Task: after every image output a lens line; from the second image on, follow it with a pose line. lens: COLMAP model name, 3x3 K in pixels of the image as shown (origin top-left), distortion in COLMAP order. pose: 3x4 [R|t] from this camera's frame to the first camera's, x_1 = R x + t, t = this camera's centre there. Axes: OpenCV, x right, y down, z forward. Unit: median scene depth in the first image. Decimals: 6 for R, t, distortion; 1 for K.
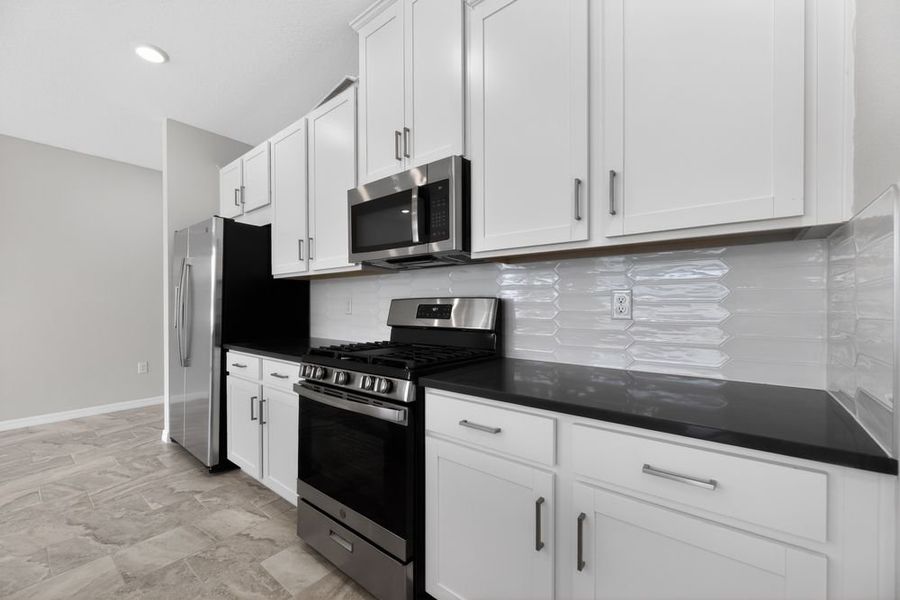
lens RADIAL K [[360.8, 0, 448.7], [0, 360.8, 307.9], [0, 0, 1]] dist [-0.001075, -0.001011]
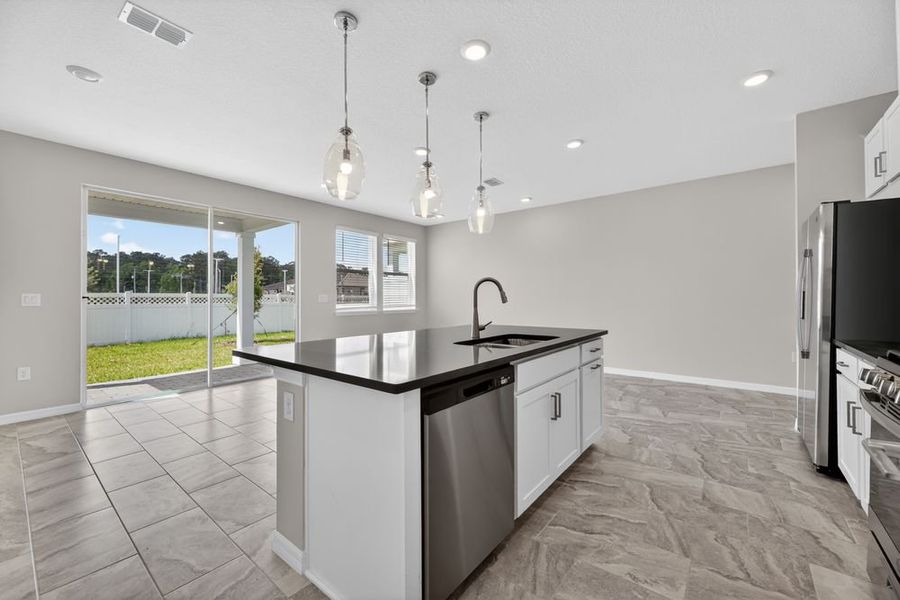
lens RADIAL K [[360.8, 0, 447.7], [0, 360.8, 295.0], [0, 0, 1]] dist [-0.001075, -0.001011]
pose [[-0.004119, -0.004107, -0.999983, 0.378115], [-0.004270, 0.999983, -0.004089, -0.005820], [0.999982, 0.004254, -0.004136, 0.021028]]
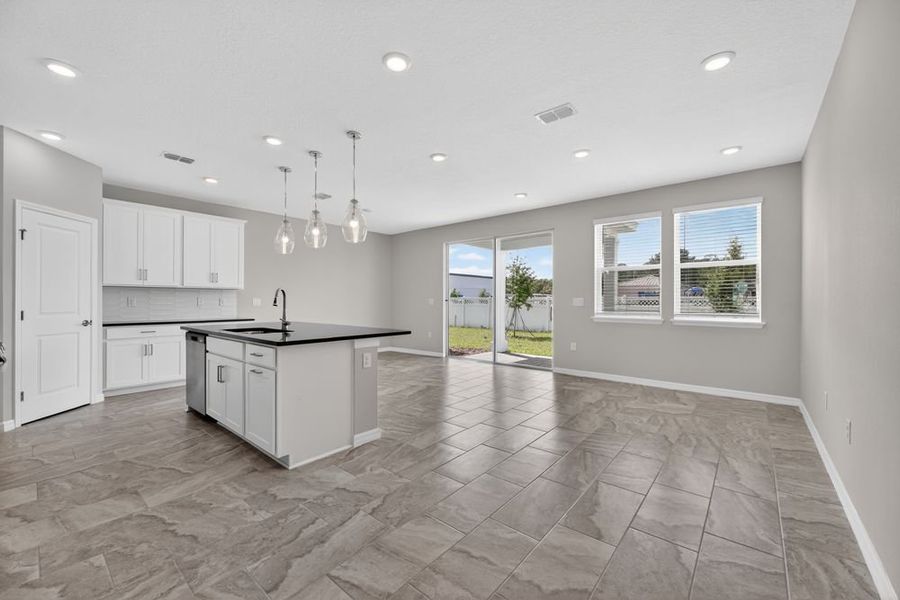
lens RADIAL K [[360.8, 0, 448.1], [0, 360.8, 300.8], [0, 0, 1]] dist [-0.001075, -0.001011]
pose [[-0.999621, 0.001328, 0.027497, -1.716244], [0.001607, 0.999948, 0.010108, -0.022650], [-0.027482, 0.010148, -0.999571, 1.883618]]
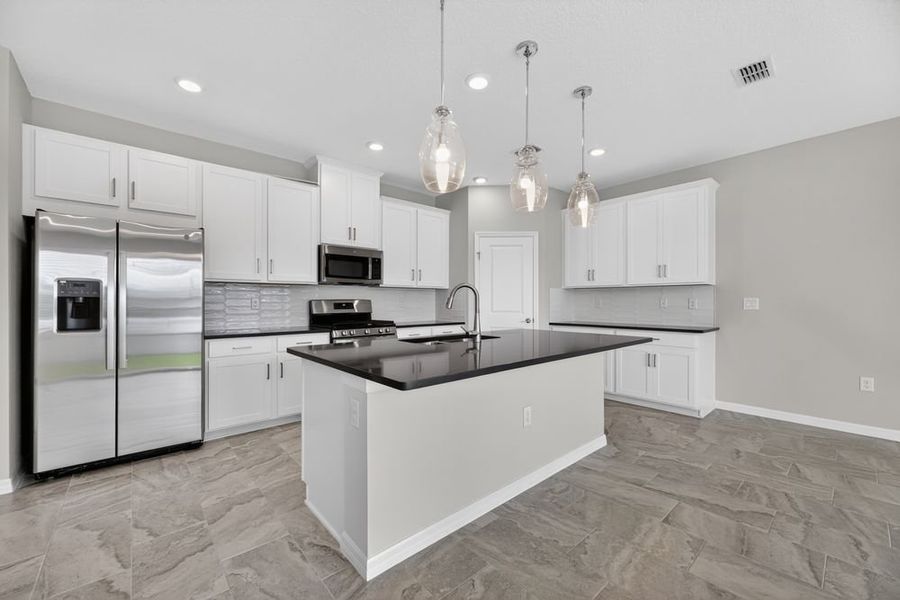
lens RADIAL K [[360.8, 0, 447.4], [0, 360.8, 302.4], [0, 0, 1]] dist [-0.001075, -0.001011]
pose [[0.172762, 0.002366, 0.984961, -2.105834], [0.009287, 0.999949, -0.004031, 0.002865], [-0.984920, 0.009844, 0.172731, -0.002939]]
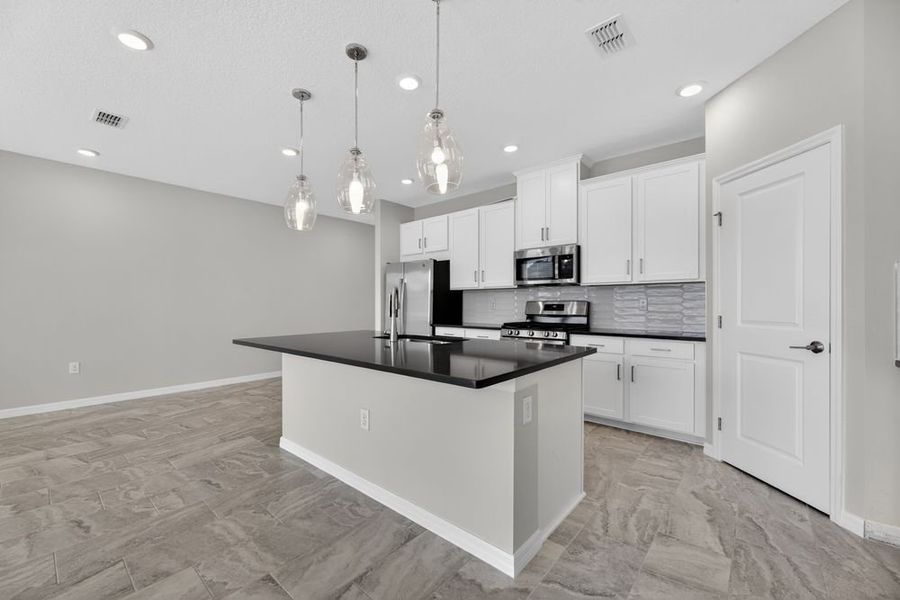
lens RADIAL K [[360.8, 0, 446.2], [0, 360.8, 304.8], [0, 0, 1]] dist [-0.001075, -0.001011]
pose [[0.999306, 0.001244, -0.037236, -0.610693], [-0.001503, 0.999975, -0.006938, 0.010243], [0.037227, 0.006989, 0.999282, -1.193364]]
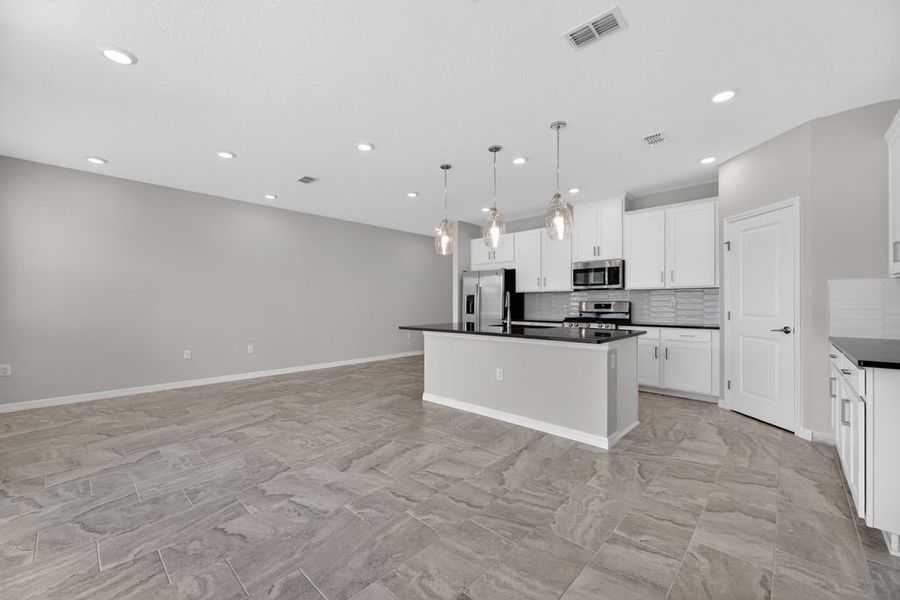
lens RADIAL K [[360.8, 0, 445.6], [0, 360.8, 301.8], [0, 0, 1]] dist [-0.001075, -0.001011]
pose [[0.996242, 0.002332, -0.086584, -1.029289], [-0.003500, 0.999905, -0.013342, 0.017707], [0.086545, 0.013594, 0.996155, -1.936663]]
